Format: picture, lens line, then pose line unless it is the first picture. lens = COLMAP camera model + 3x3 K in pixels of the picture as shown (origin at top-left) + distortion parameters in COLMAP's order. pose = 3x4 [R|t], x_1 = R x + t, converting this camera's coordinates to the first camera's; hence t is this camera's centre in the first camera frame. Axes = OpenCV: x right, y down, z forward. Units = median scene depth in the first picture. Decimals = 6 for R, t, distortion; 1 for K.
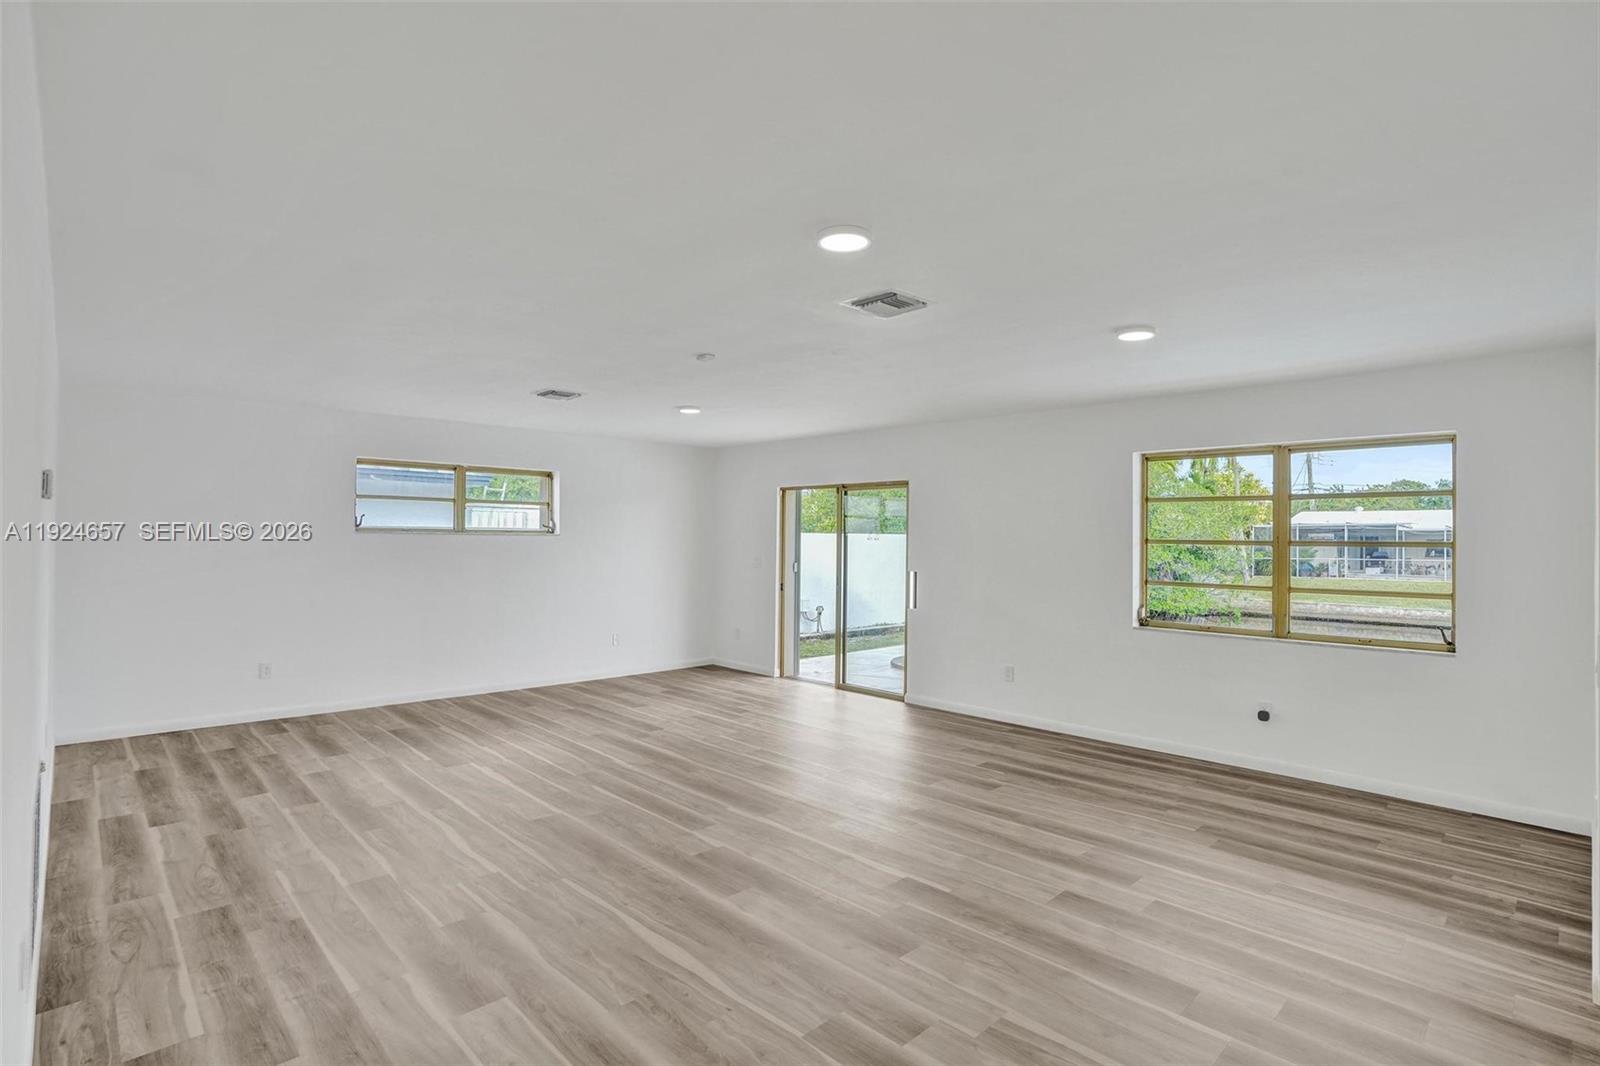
lens RADIAL K [[803.3, 0, 800.0], [0, 803.3, 533.0], [0, 0, 1]] dist [-0.061248, 0.033193]
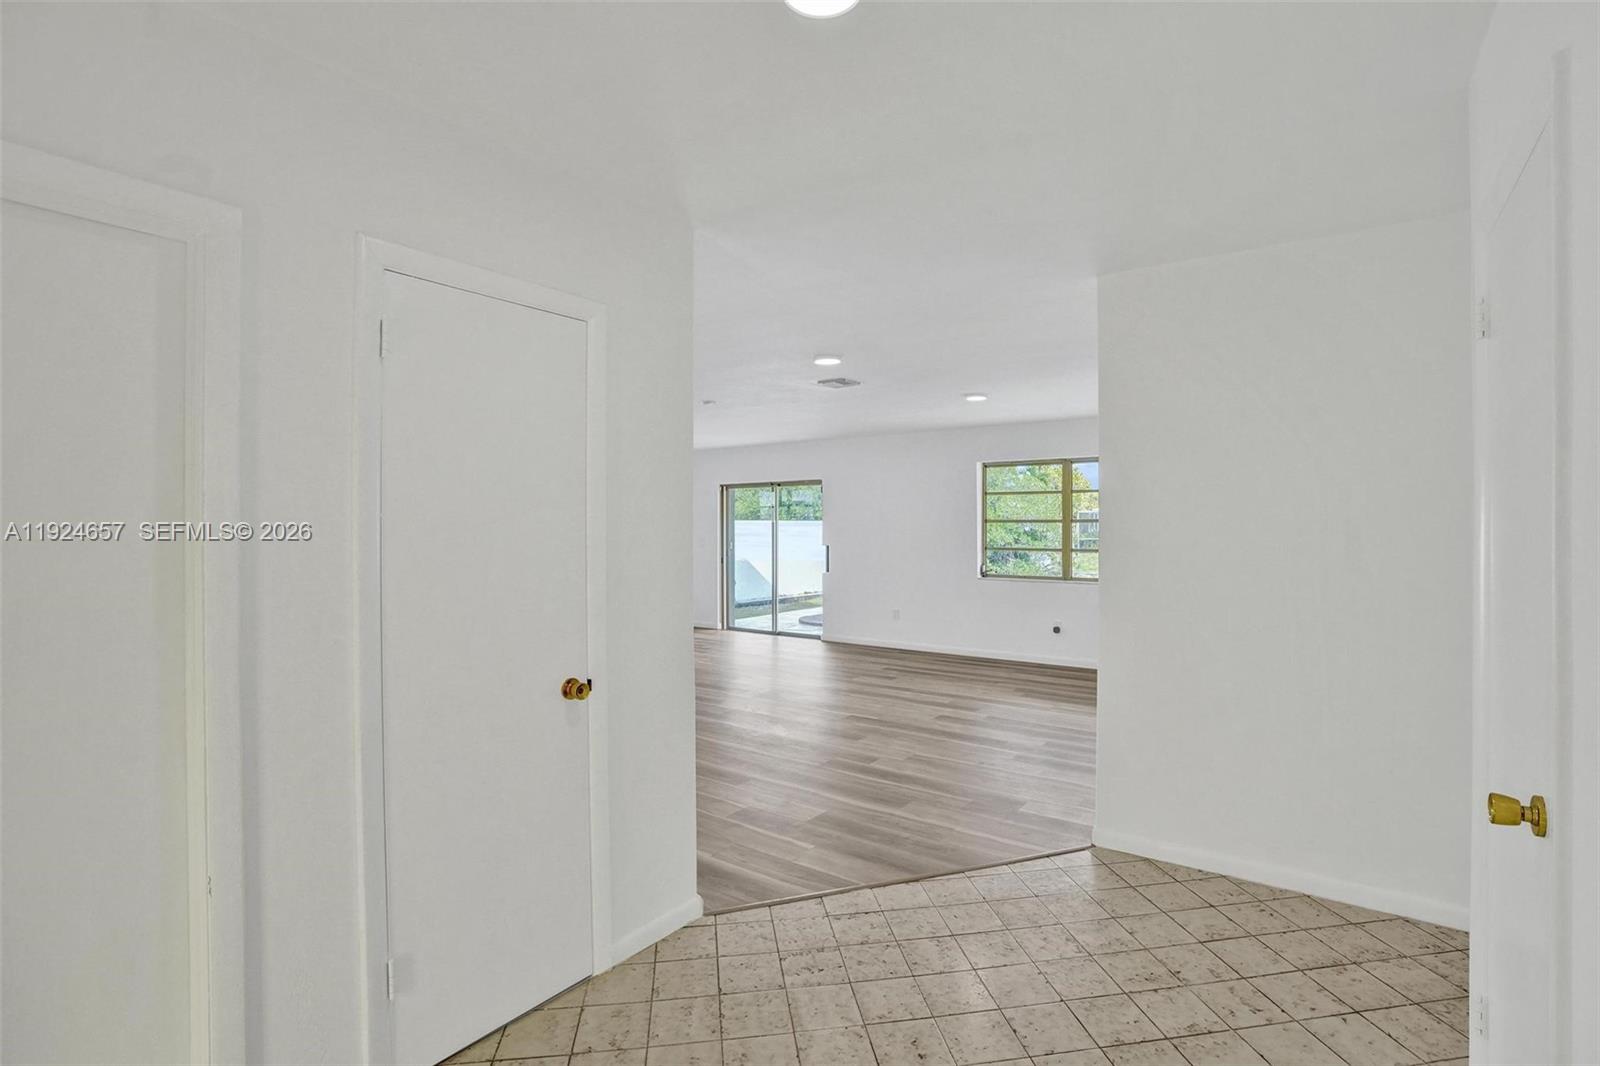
lens RADIAL K [[777.5, 0, 800.0], [0, 777.5, 533.0], [0, 0, 1]] dist [-0.058613, 0.029092]
pose [[0.986396, -0.012339, 0.163924, -0.200213], [0.010020, 0.999838, 0.014969, 0.009645], [-0.164082, -0.013123, 0.986359, -0.513729]]
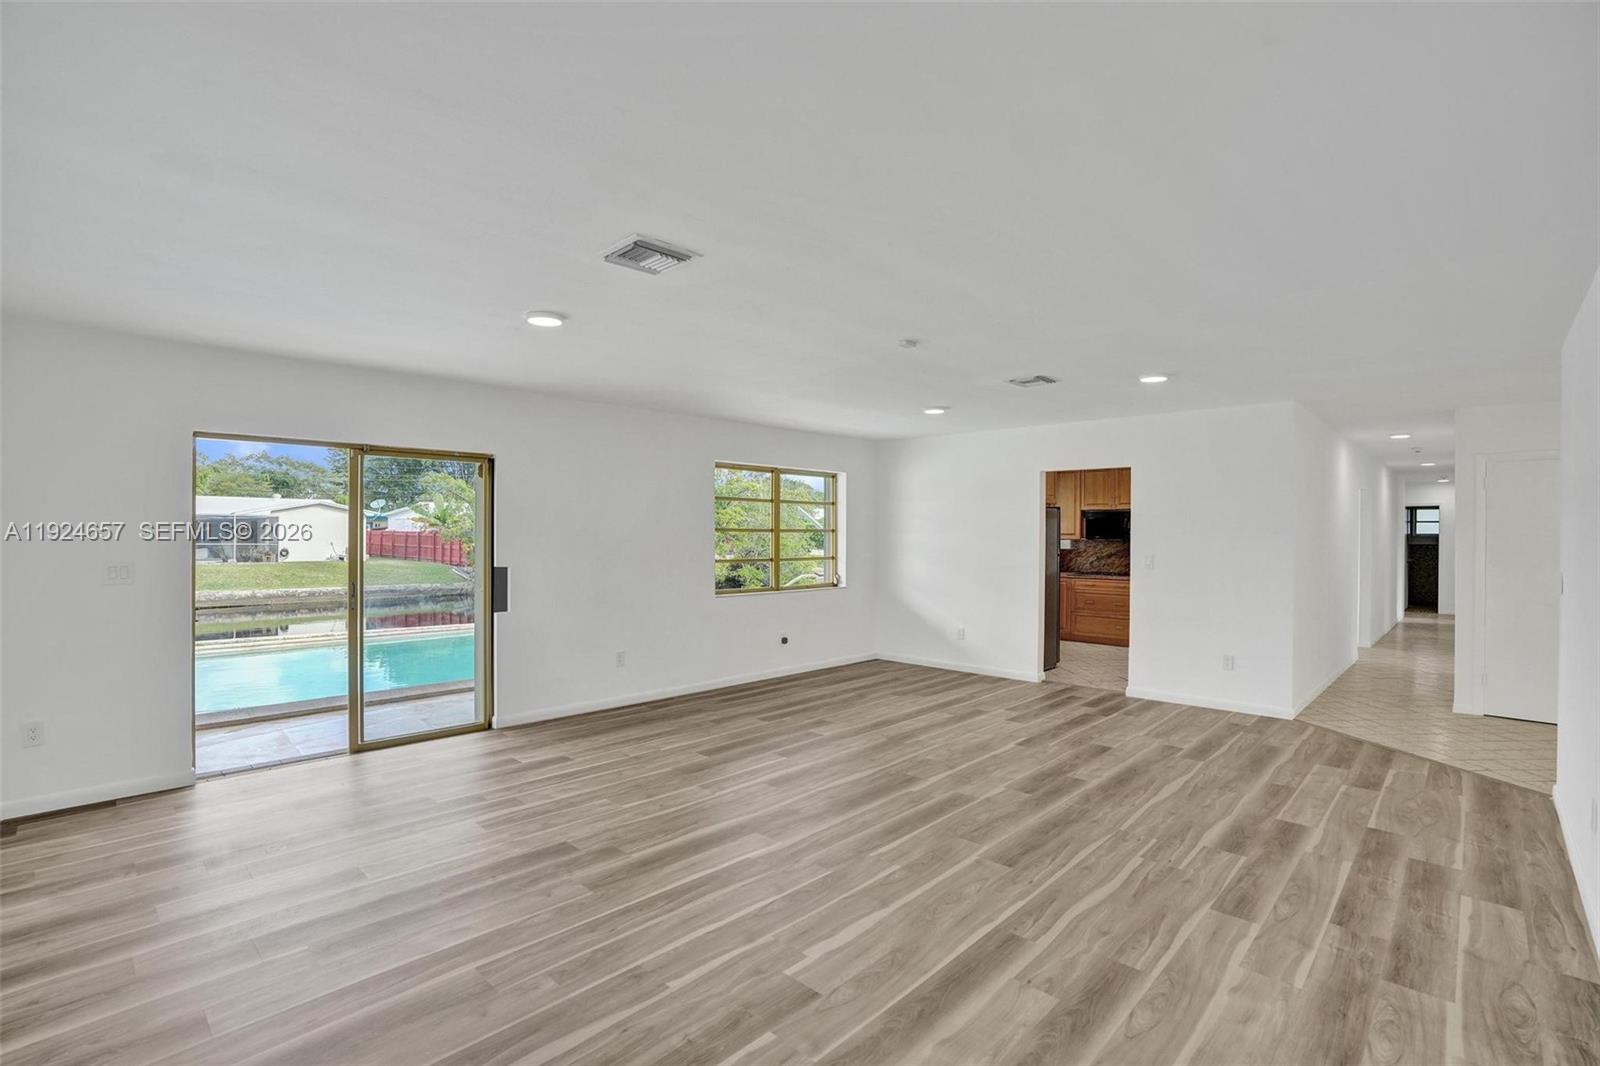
lens RADIAL K [[777.5, 0, 800.0], [0, 777.5, 533.0], [0, 0, 1]] dist [-0.058613, 0.029092]
pose [[-0.084927, -0.008248, 0.996353, -1.103265], [-0.016479, 0.999841, 0.006872, 0.006527], [-0.996251, -0.015835, -0.085049, 1.270077]]
